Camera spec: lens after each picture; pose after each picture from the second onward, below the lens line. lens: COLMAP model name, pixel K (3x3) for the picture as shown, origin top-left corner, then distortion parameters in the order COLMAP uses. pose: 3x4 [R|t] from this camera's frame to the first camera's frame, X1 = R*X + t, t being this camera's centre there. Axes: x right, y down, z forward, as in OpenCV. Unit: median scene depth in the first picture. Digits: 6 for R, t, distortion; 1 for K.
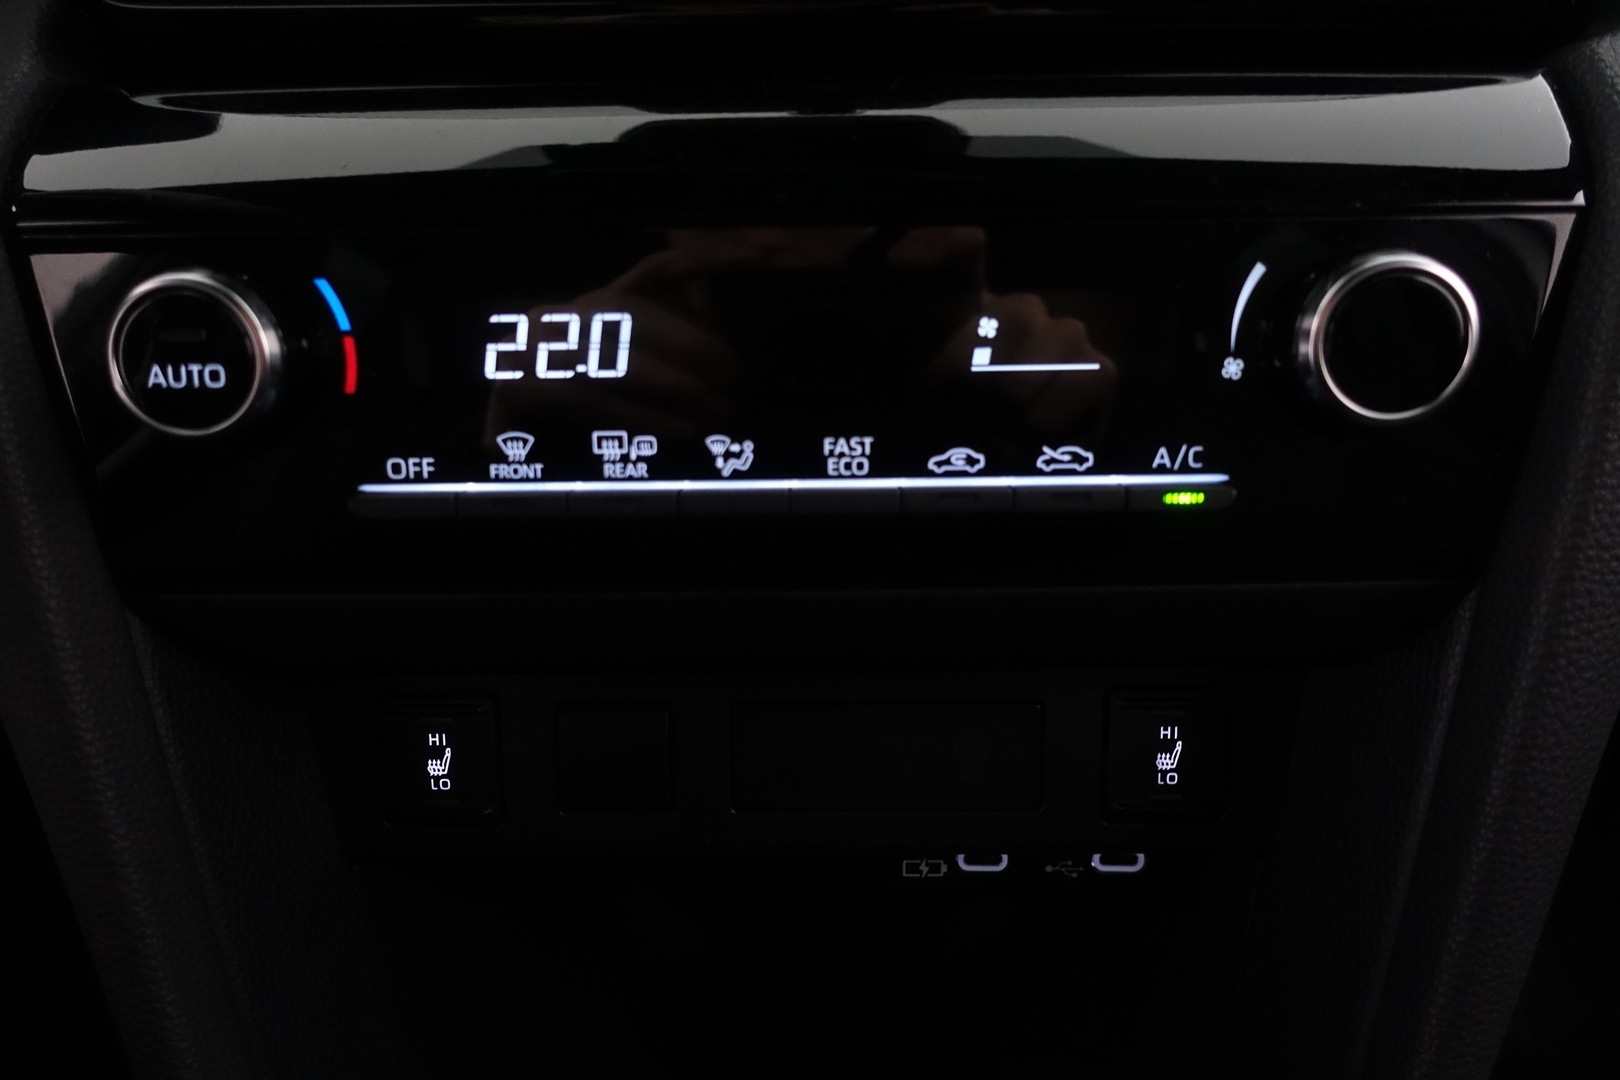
lens RADIAL K [[1126.3, 0, 809.1], [0, 1126.3, 543.4], [0, 0, 1]] dist [0.006244, 0.009669]
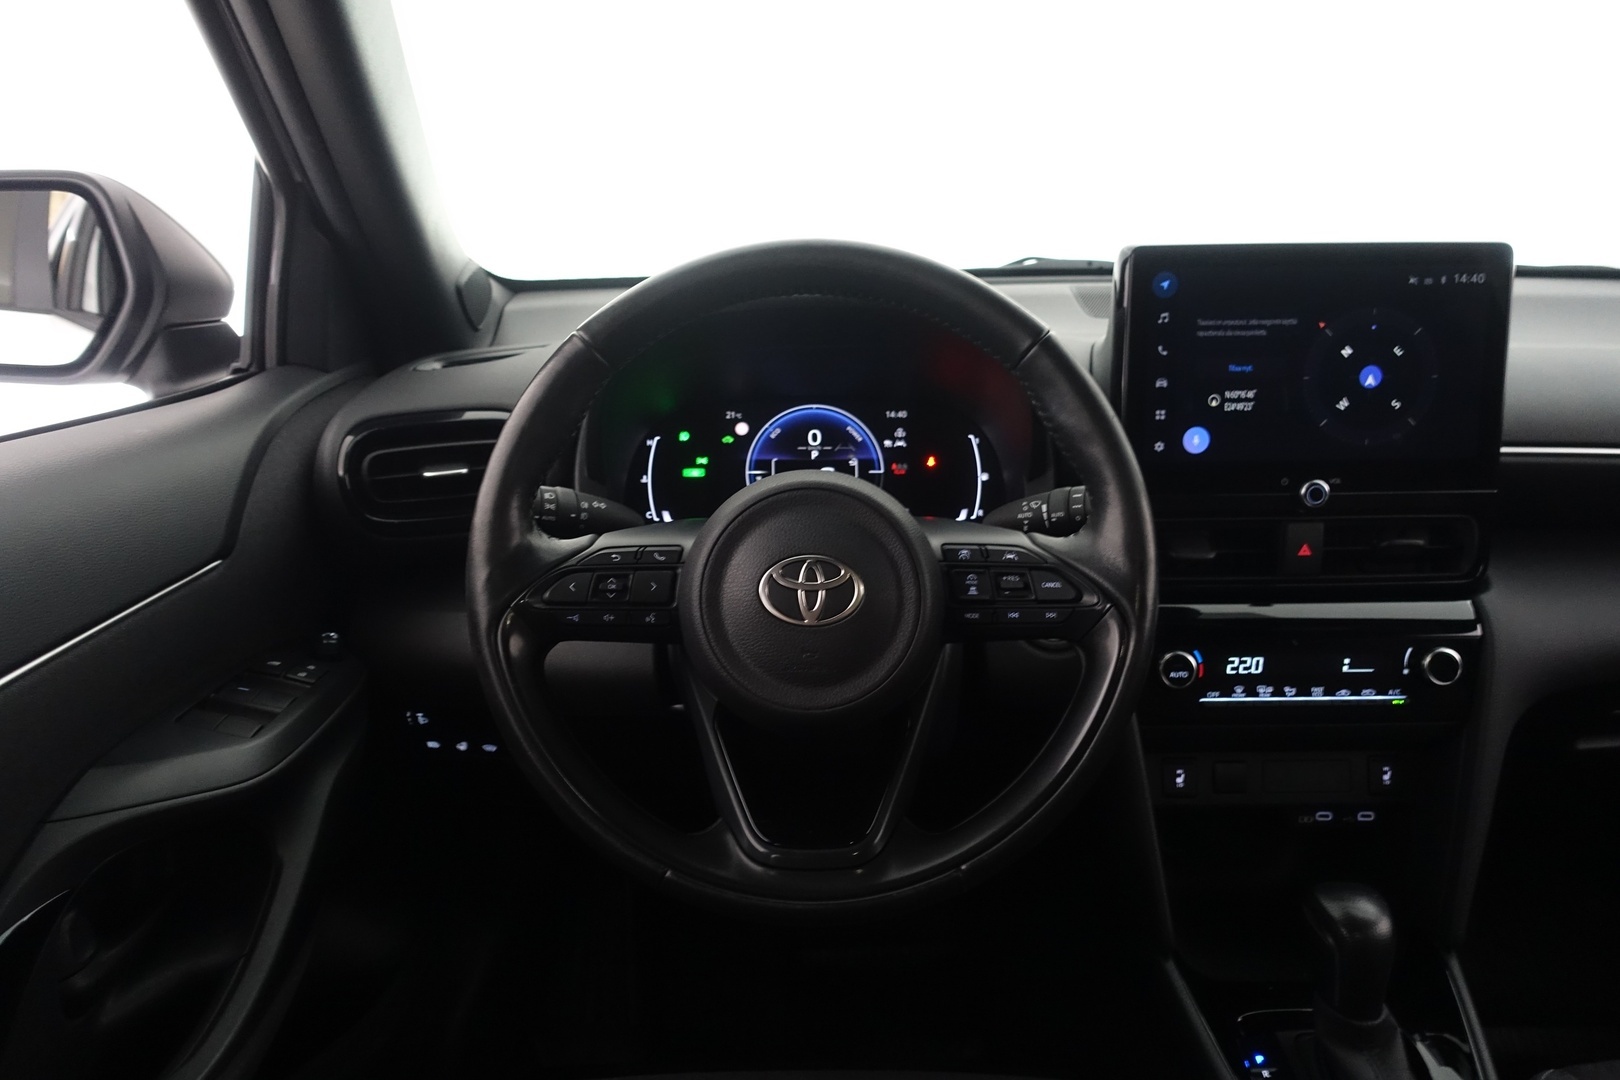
lens RADIAL K [[1126.3, 0, 817.2], [0, 1126.3, 541.8], [0, 0, 1]] dist [0.006244, 0.009669]
pose [[0.999422, 0.002659, 0.033886, -1.978490], [0.003776, 0.982083, -0.188411, 0.159759], [-0.033780, 0.188430, 0.981506, -3.186888]]
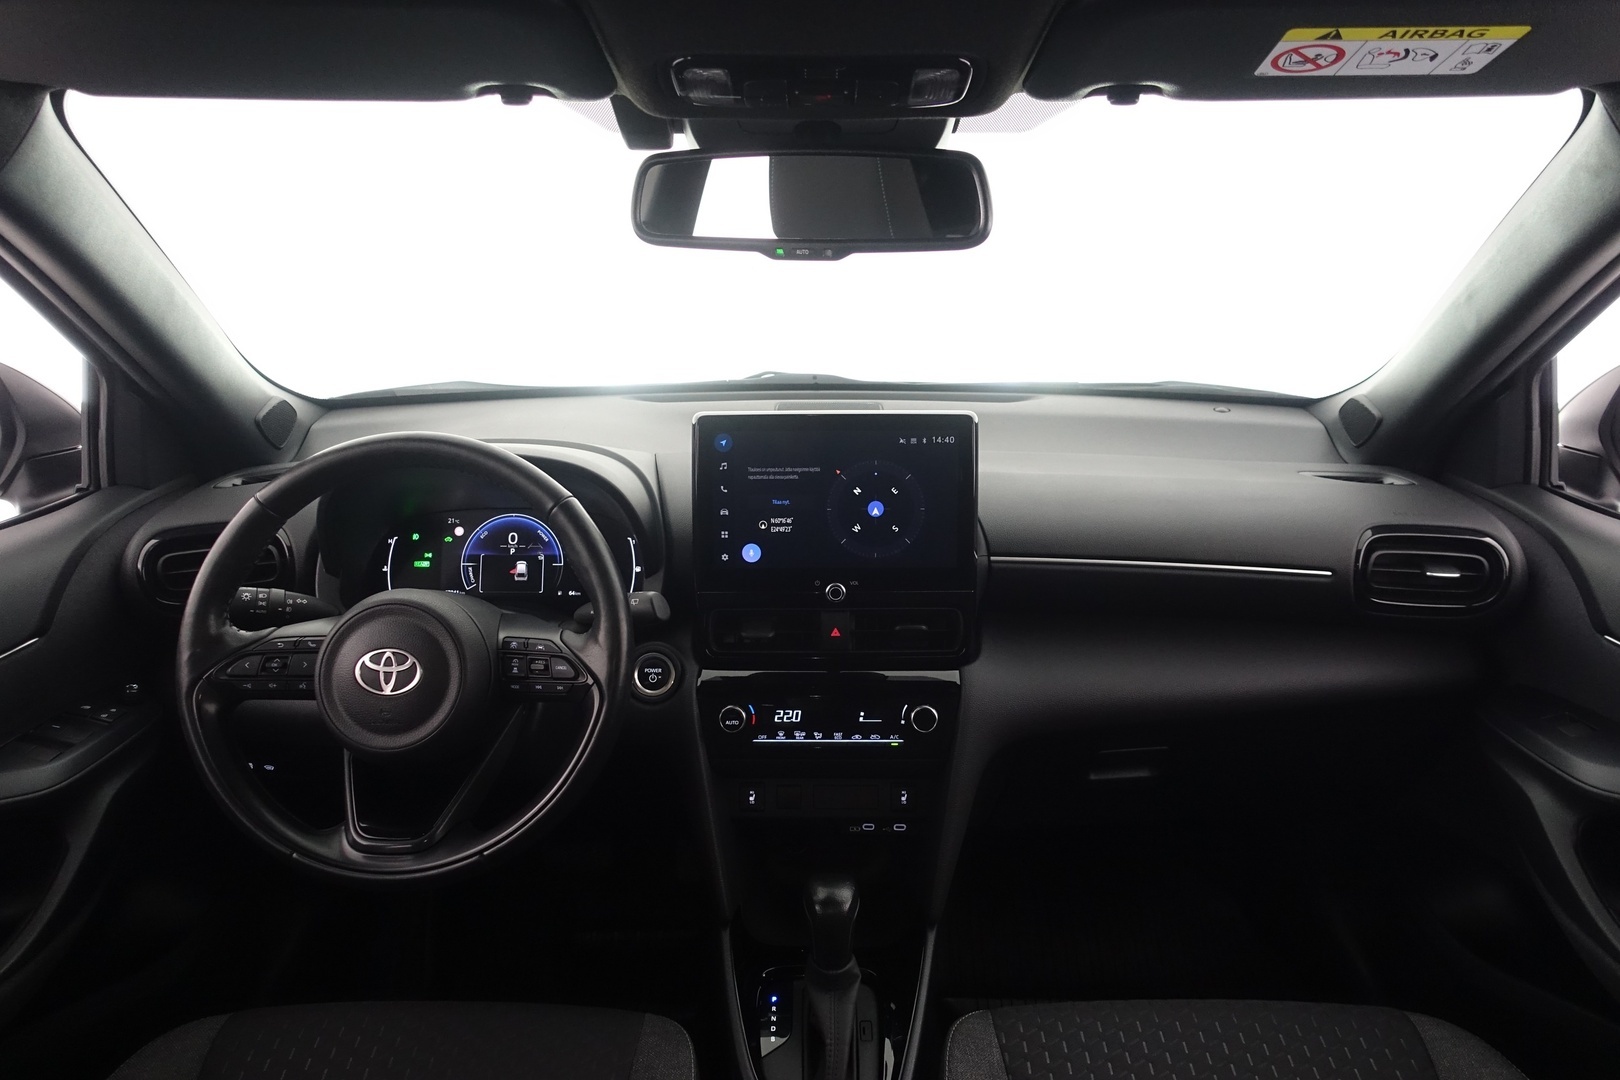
lens RADIAL K [[1126.3, 0, 809.8], [0, 1126.3, 547.7], [0, 0, 1]] dist [0.006244, 0.009669]
pose [[0.999883, 0.012760, 0.008418, -0.172158], [-0.010903, 0.981265, -0.192354, 0.089024], [-0.010714, 0.192239, 0.981290, -4.892805]]
